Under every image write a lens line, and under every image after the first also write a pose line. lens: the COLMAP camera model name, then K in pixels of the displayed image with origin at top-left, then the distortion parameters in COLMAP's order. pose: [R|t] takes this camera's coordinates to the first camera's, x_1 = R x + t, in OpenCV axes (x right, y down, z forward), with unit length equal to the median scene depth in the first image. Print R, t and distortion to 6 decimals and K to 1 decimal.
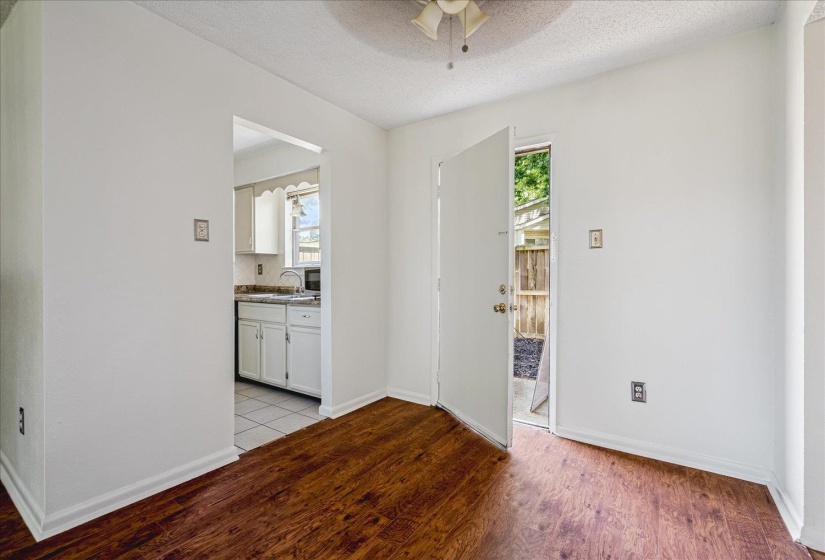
lens RADIAL K [[368.8, 0, 412.5], [0, 368.8, 280.0], [0, 0, 1]] dist [0.002114, 0.000606]
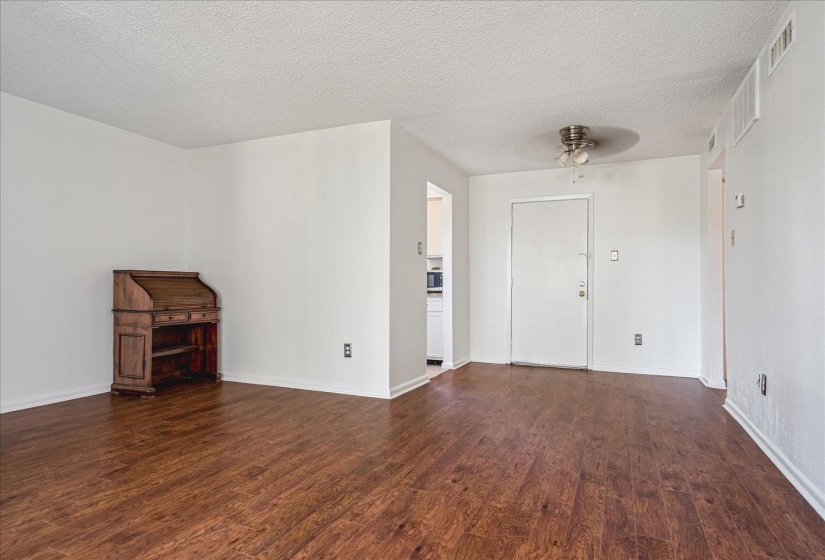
lens RADIAL K [[464.8, 0, 408.4], [0, 464.8, 281.6], [0, 0, 1]] dist [0.006355, 0.000104]
pose [[0.983476, 0.004352, 0.180986, -0.898658], [0.000107, 0.999697, -0.024617, 0.070392], [-0.181038, 0.024230, 0.983178, -1.038210]]
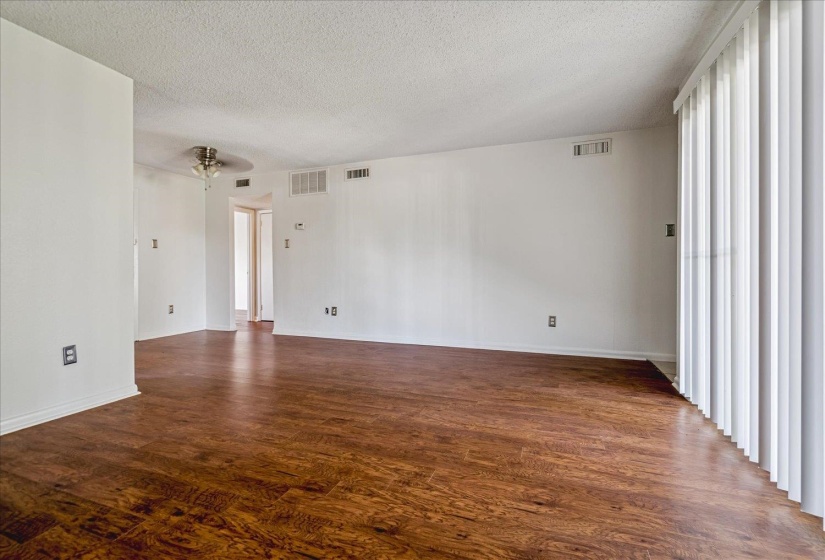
lens RADIAL K [[376.1, 0, 406.1], [0, 376.1, 274.3], [0, 0, 1]] dist [0.000033, 0.000352]
pose [[-0.231837, -0.010093, 0.972702, -2.047783], [0.013201, 0.999821, 0.013520, 0.060903], [-0.972665, 0.015975, -0.231662, 0.077074]]
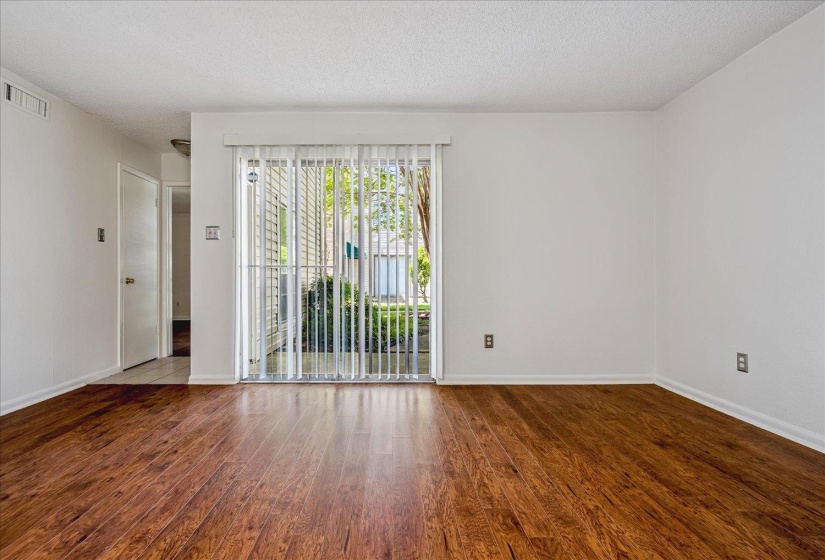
lens RADIAL K [[382.4, 0, 393.2], [0, 382.4, 271.4], [0, 0, 1]] dist [0.002144, 0.000749]
pose [[-0.819459, -0.006018, -0.573106, -0.817181], [-0.005276, 0.999982, -0.002957, 0.052362], [0.573113, 0.000601, -0.819476, 0.492575]]
